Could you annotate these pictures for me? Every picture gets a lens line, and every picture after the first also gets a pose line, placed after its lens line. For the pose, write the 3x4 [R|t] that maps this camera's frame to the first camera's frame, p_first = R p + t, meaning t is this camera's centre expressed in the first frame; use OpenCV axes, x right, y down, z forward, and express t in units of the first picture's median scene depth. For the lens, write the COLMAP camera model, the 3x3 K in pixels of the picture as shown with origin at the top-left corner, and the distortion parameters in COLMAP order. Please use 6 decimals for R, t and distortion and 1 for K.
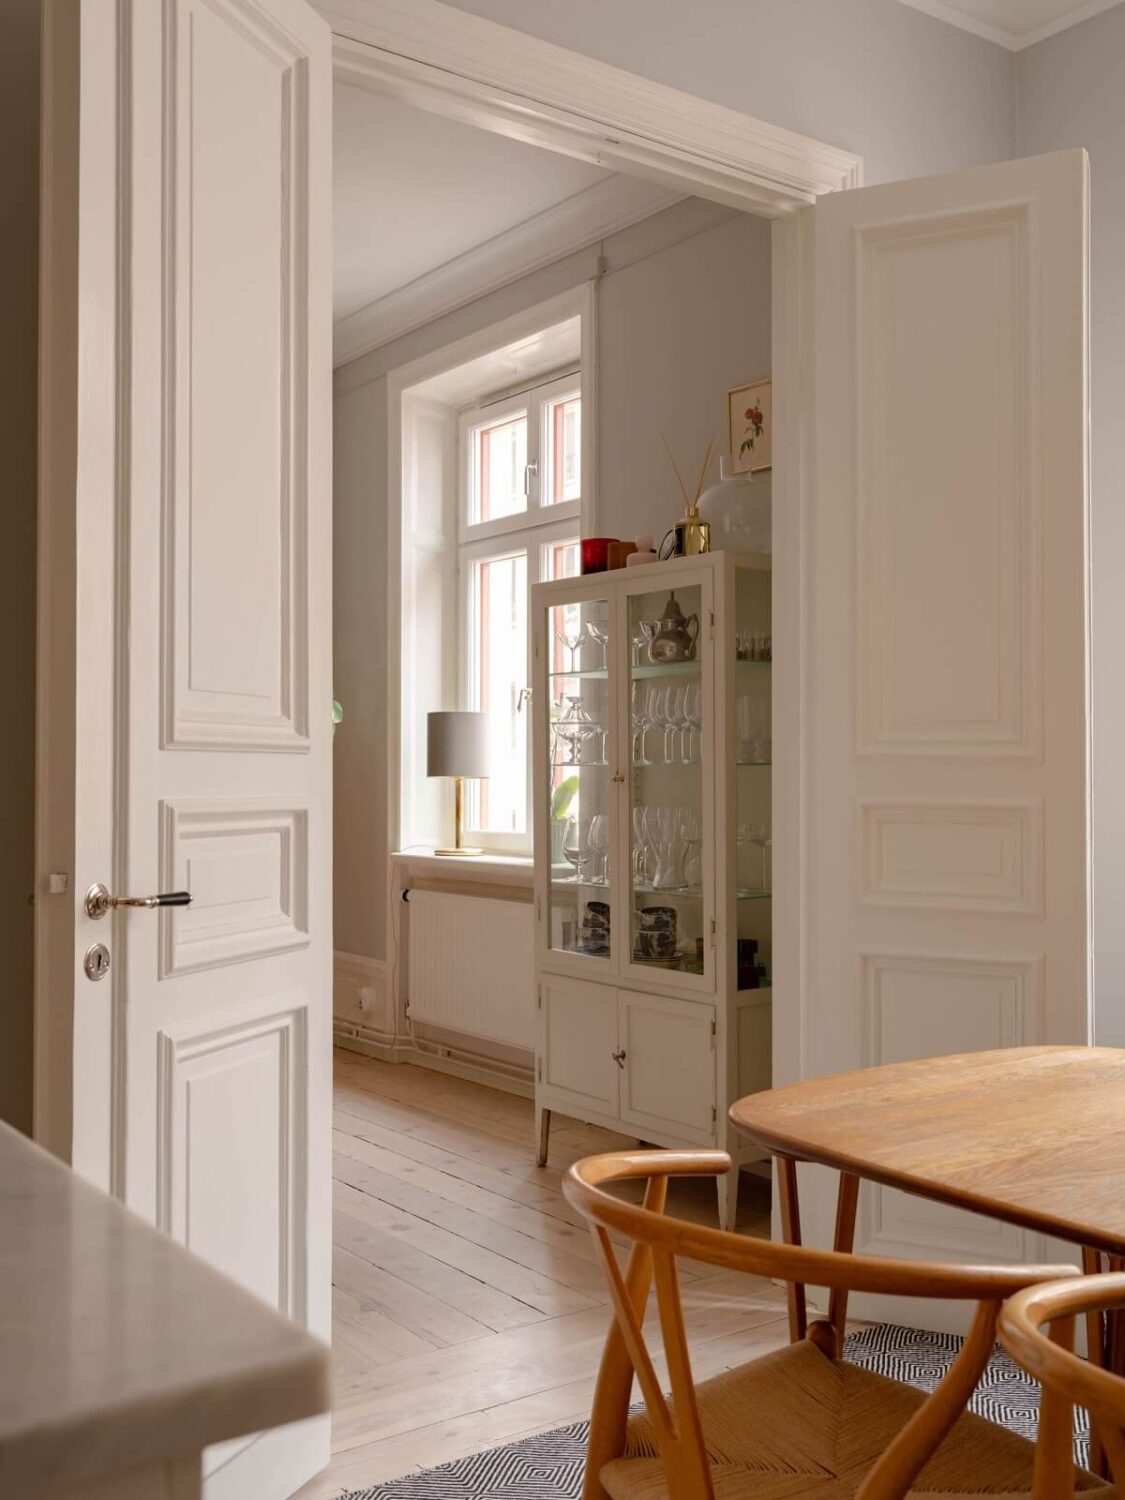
lens RADIAL K [[1487.6, 0, 564.2], [0, 1487.6, 755.8], [0, 0, 1]] dist [0.008524, 0.000000]
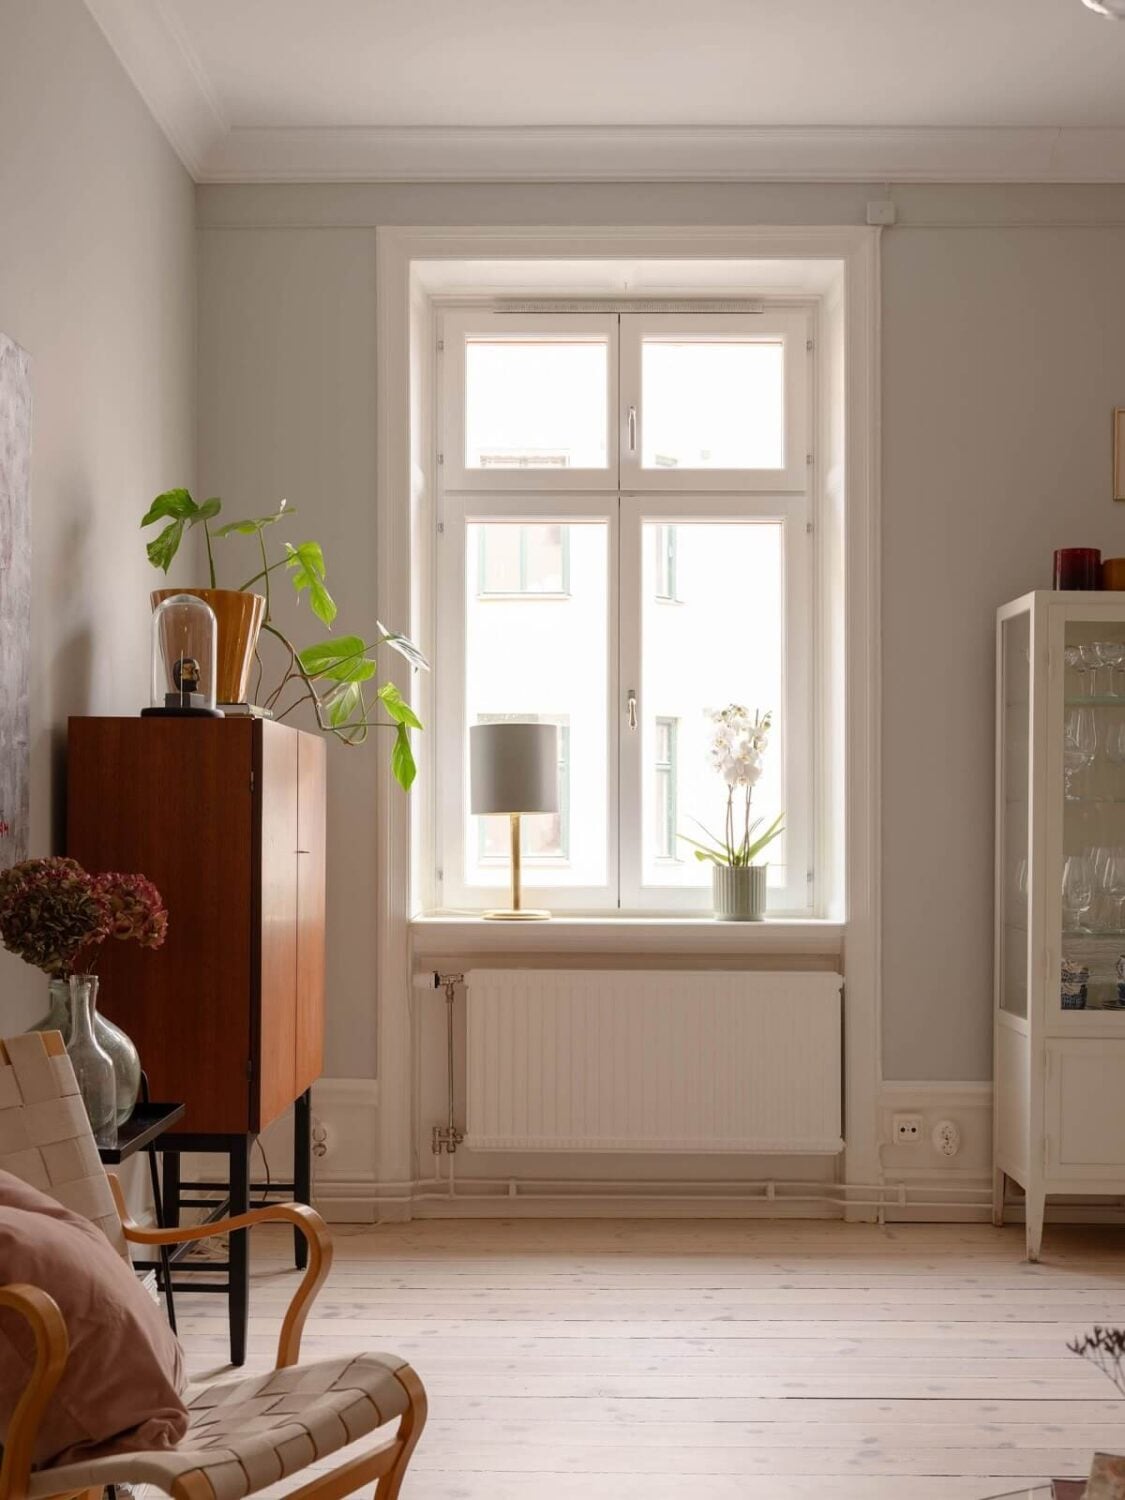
lens RADIAL K [[1896.8, 0, 536.0], [0, 1896.8, 798.1], [0, 0, 1]] dist [0.000284, 0.000000]
pose [[0.601680, 0.012498, 0.798639, -0.805182], [-0.015624, 0.999870, -0.003876, 0.010171], [-0.798584, -0.010145, 0.601798, 0.427243]]
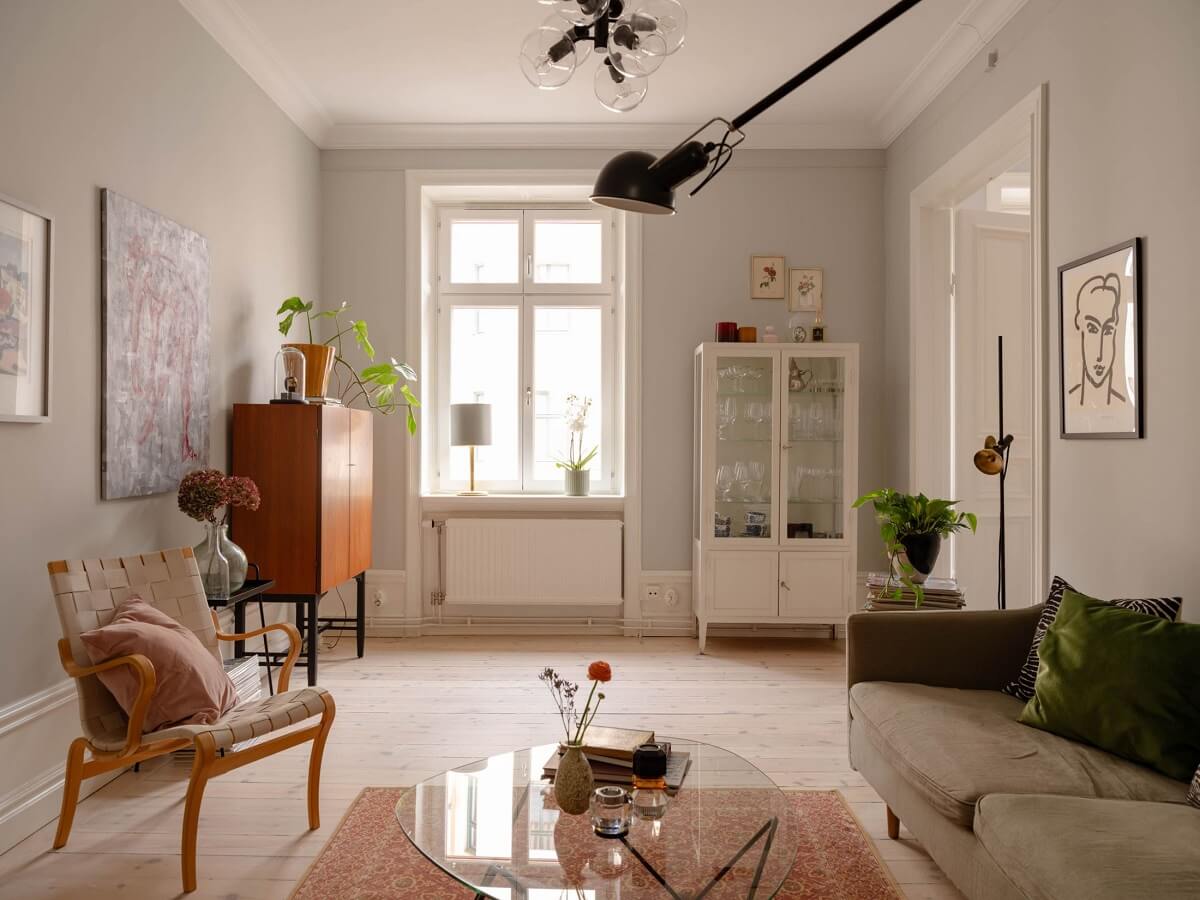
lens RADIAL K [[959.4, 0, 594.1], [0, 959.4, 439.6], [0, 0, 1]] dist [-0.015802, -0.008157]
pose [[0.594842, 0.004347, 0.803831, -0.797289], [-0.015244, 0.999867, 0.005874, 0.000264], [-0.803698, -0.015747, 0.594829, 0.297511]]
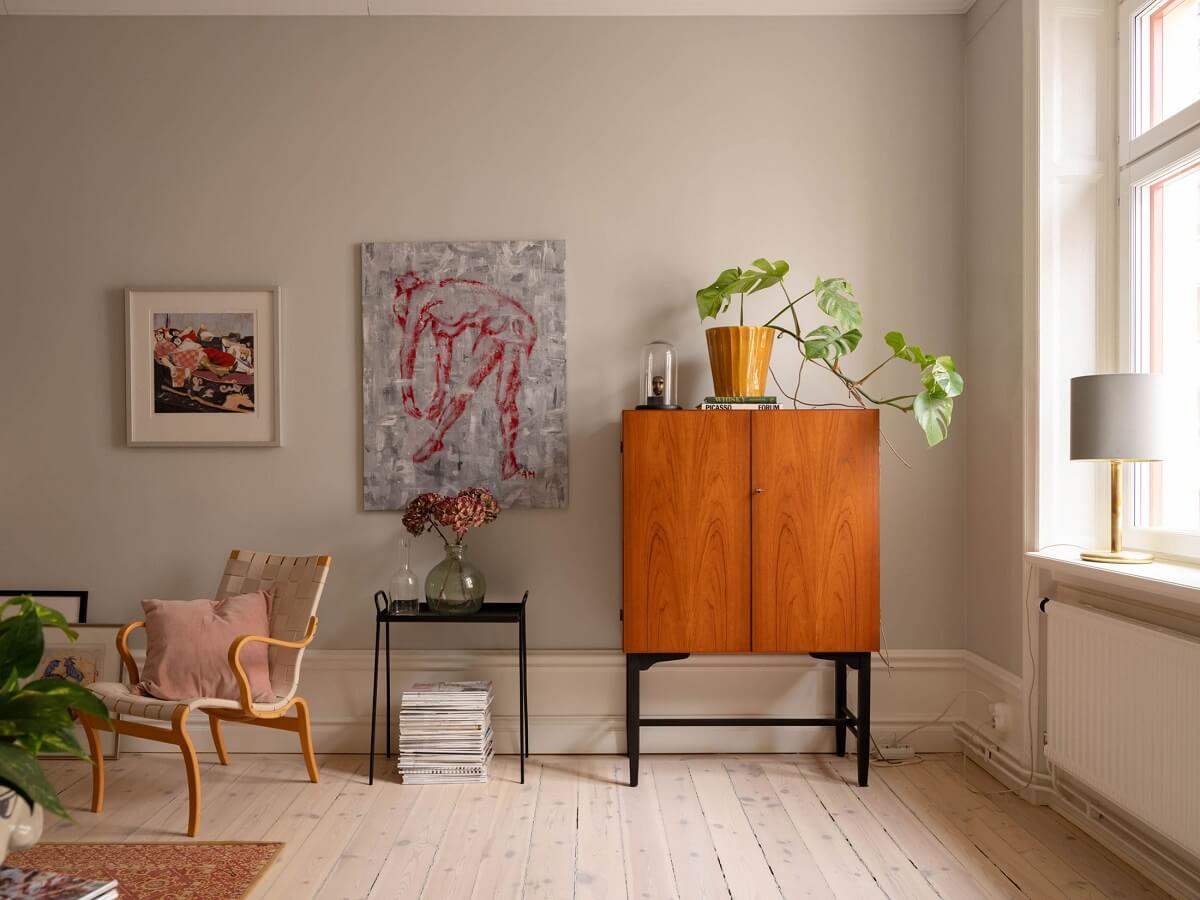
lens RADIAL K [[901.3, 0, 608.5], [0, 901.3, 478.1], [0, 0, 1]] dist [0.005838, -0.001359]
pose [[0.812675, -0.000561, -0.582717, -0.011958], [0.009097, 0.999890, 0.011724, 0.016051], [0.582646, -0.014829, 0.812591, 0.463401]]
